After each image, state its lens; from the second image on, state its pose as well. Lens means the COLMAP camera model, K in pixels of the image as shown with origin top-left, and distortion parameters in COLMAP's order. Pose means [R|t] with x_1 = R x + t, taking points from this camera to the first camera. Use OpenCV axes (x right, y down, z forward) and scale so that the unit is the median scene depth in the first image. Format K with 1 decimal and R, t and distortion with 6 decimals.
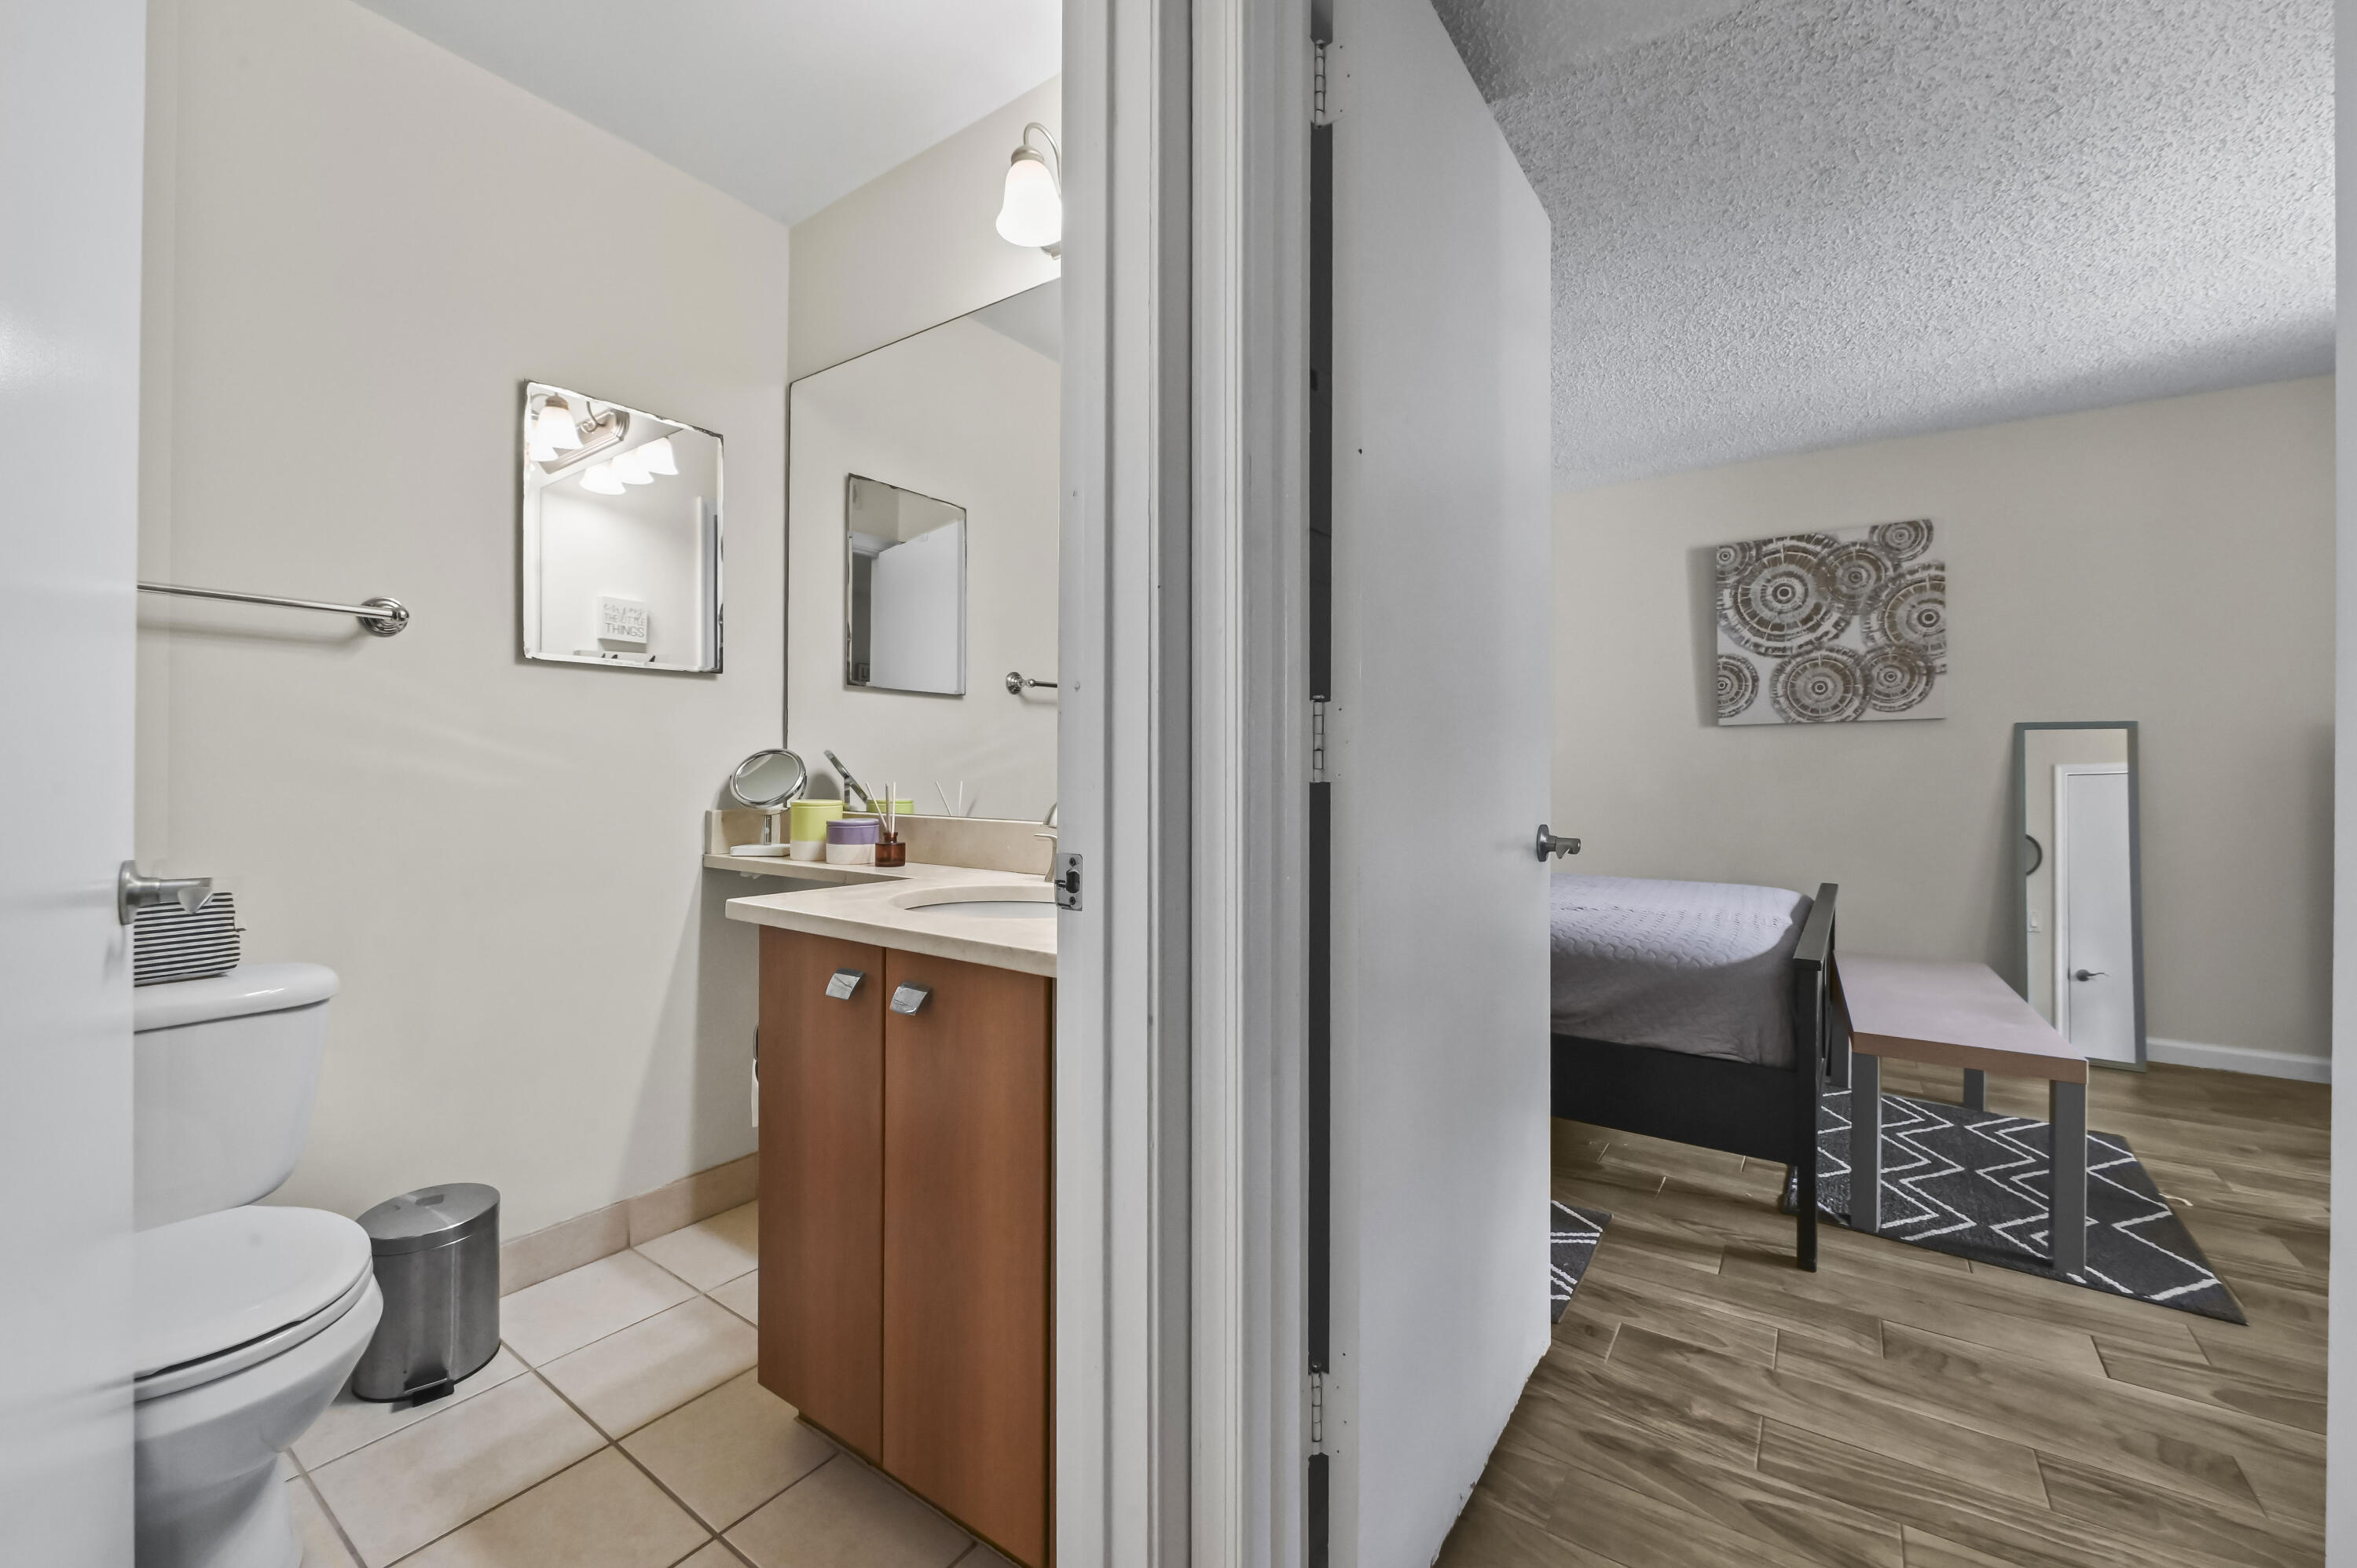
lens RADIAL K [[945.2, 0, 1201.4], [0, 945.2, 764.1], [0, 0, 1]] dist [-0.003497, 0.004388]
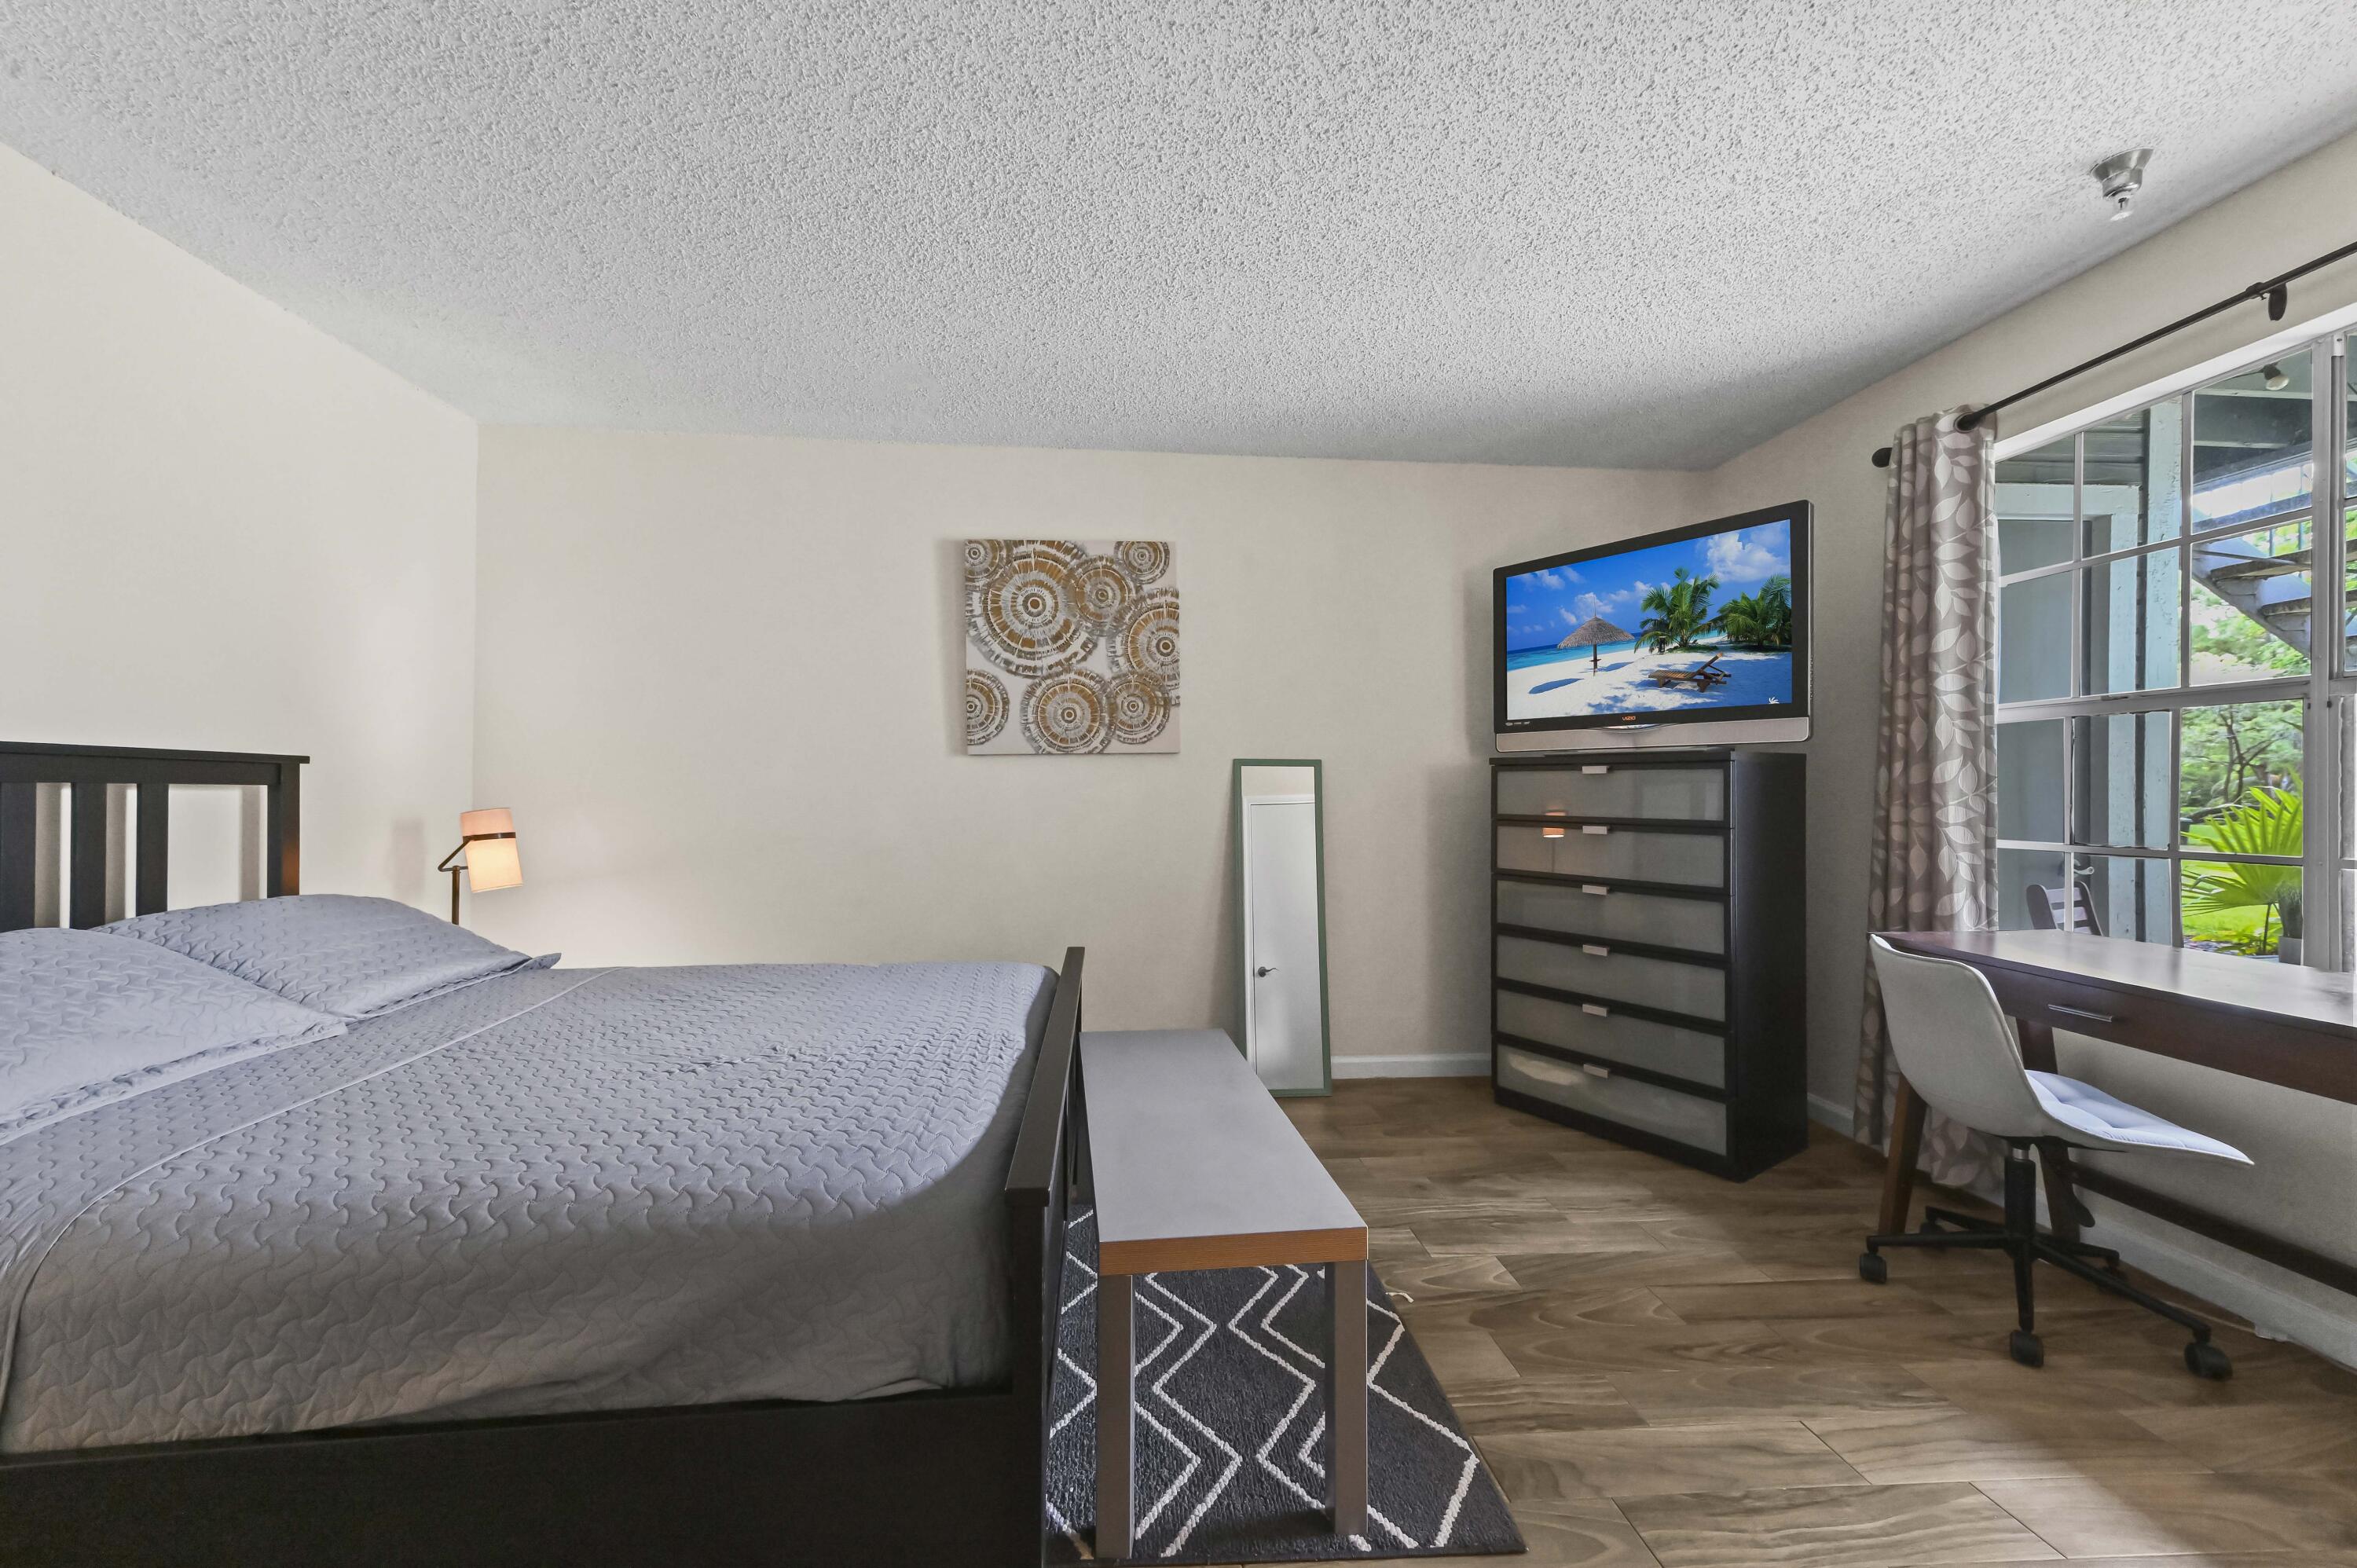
lens RADIAL K [[945.2, 0, 1193.8], [0, 945.2, 778.3], [0, 0, 1]] dist [-0.003497, 0.004388]
pose [[0.762610, 0.009716, 0.646785, 0.176574], [0.000423, 0.999879, -0.015519, -0.007148], [-0.646858, 0.012109, 0.762514, 0.256471]]
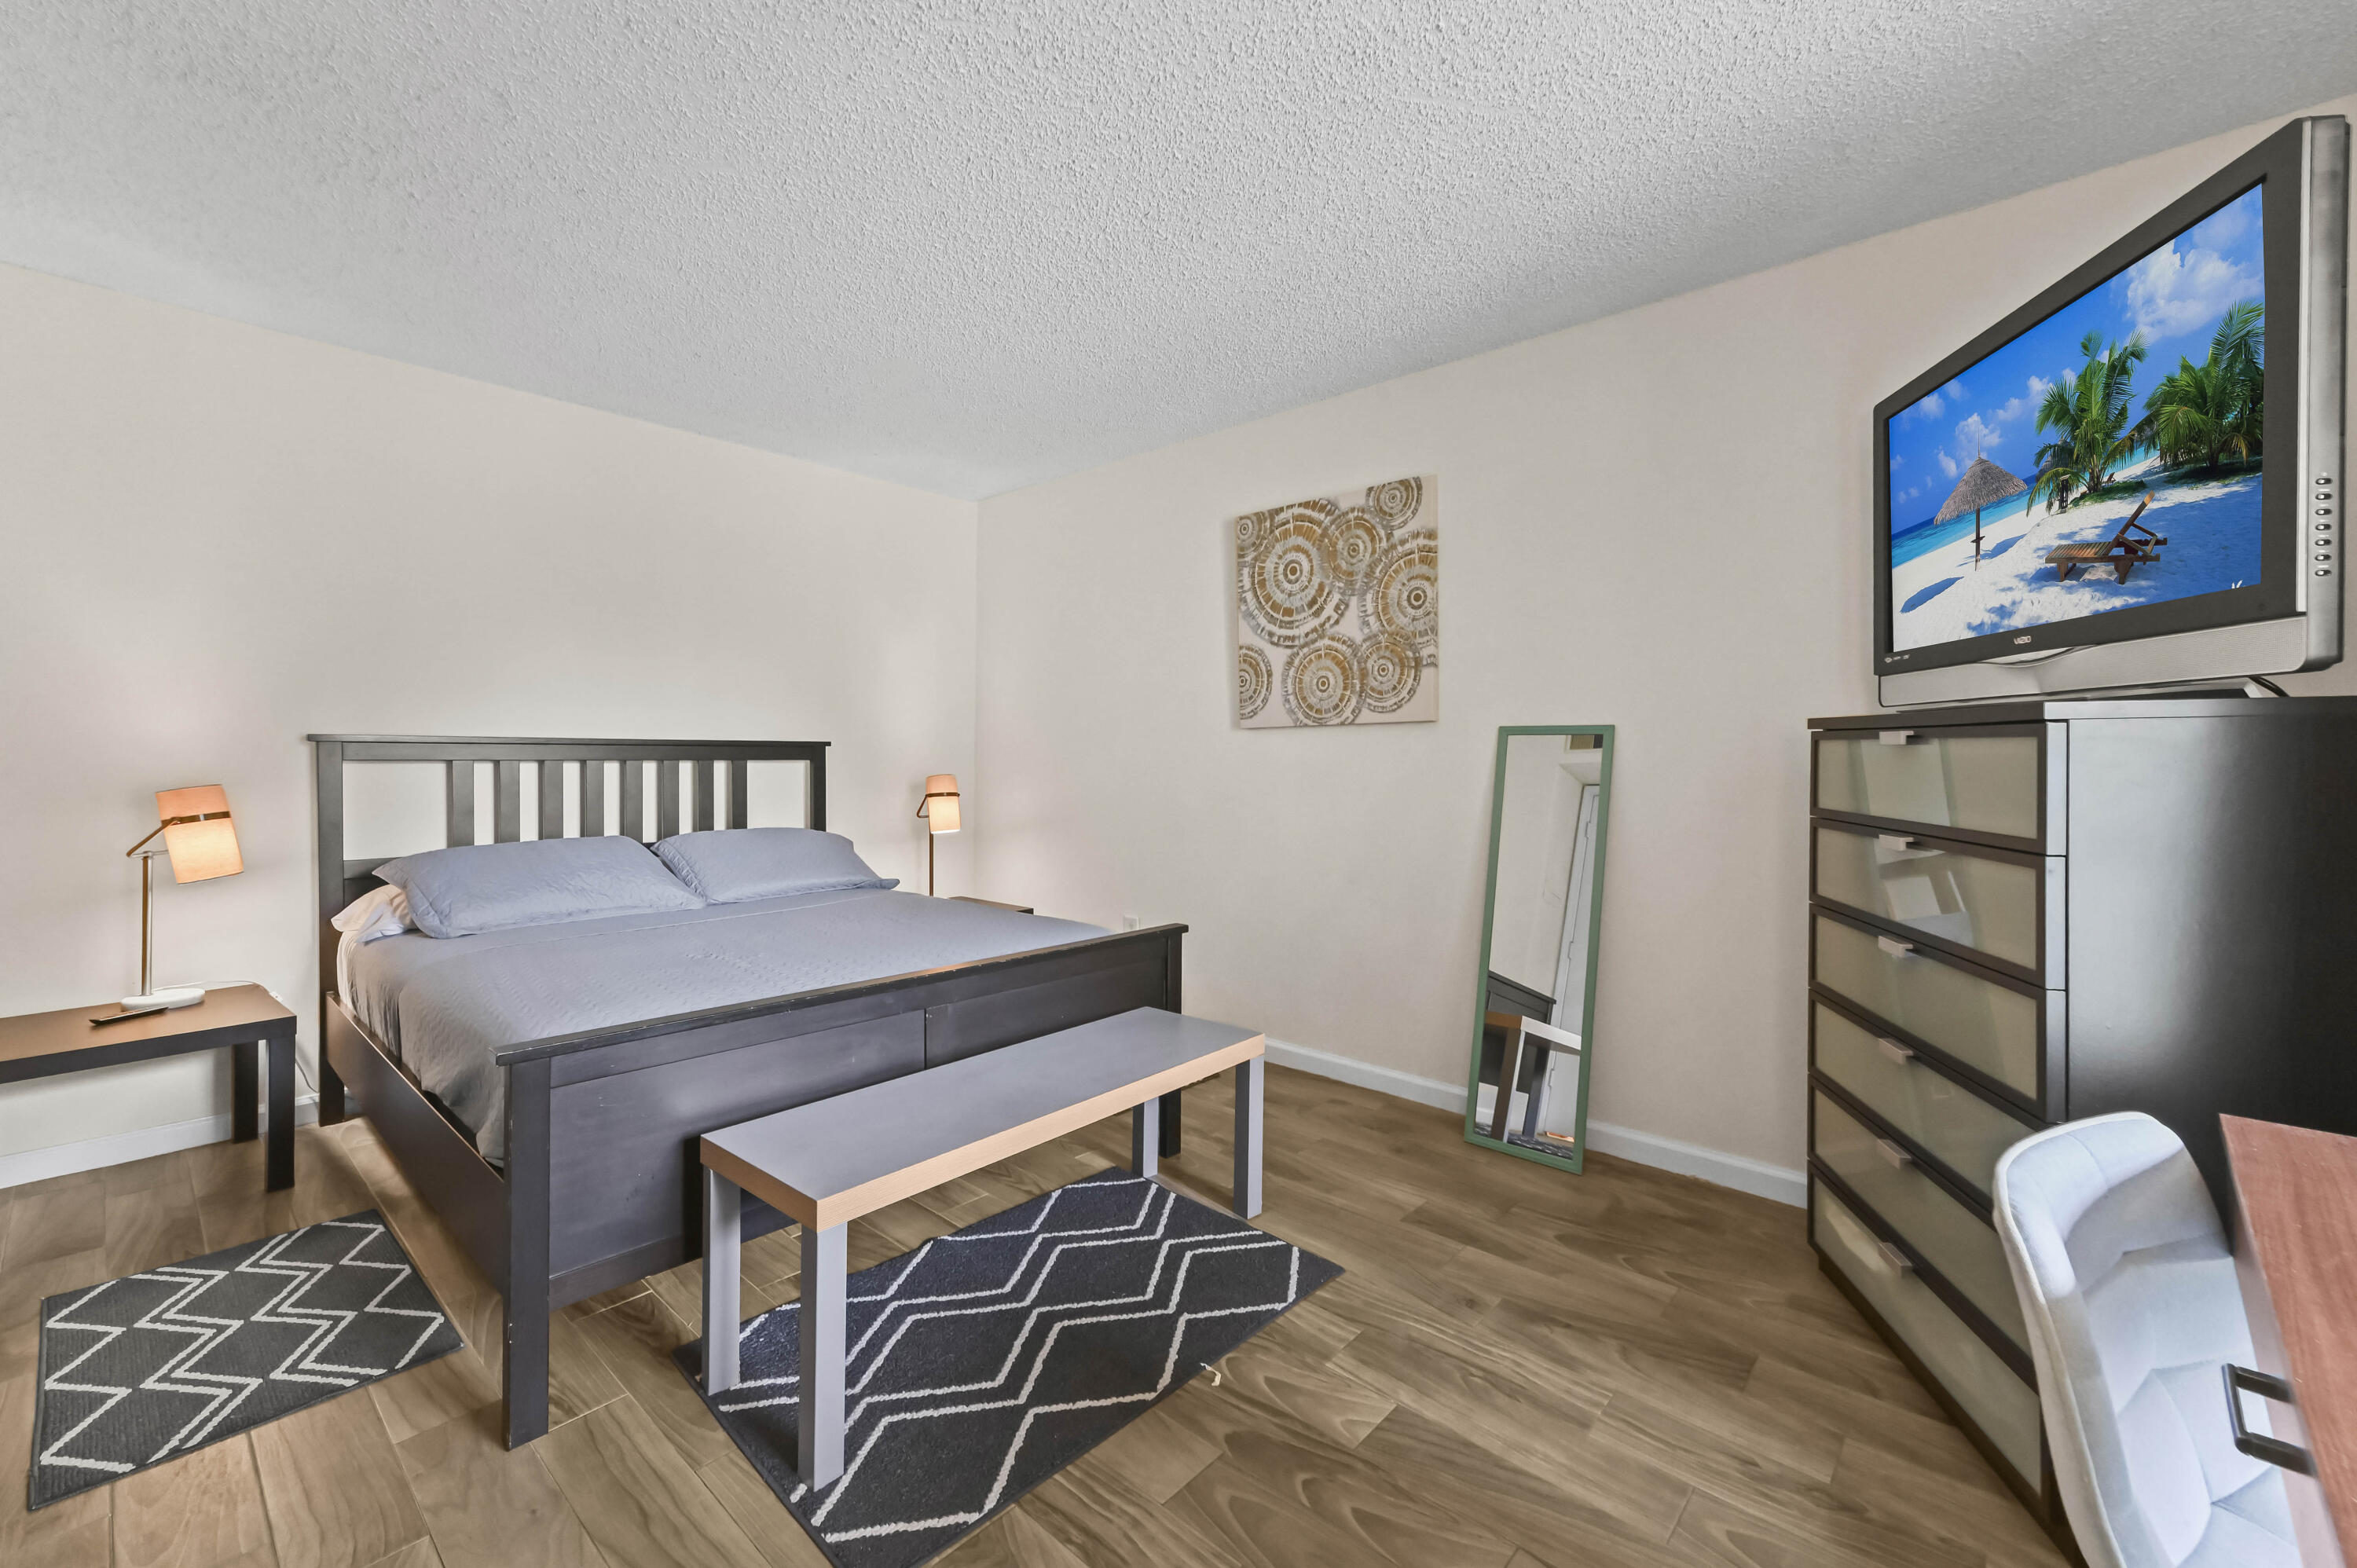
lens RADIAL K [[945.2, 0, 1093.9], [0, 945.2, 773.7], [0, 0, 1]] dist [-0.003497, 0.004388]
pose [[0.989907, 0.002928, -0.141691, 0.600580], [-0.000418, 0.999843, 0.017740, -0.016822], [0.141721, -0.017502, 0.989752, 0.147627]]
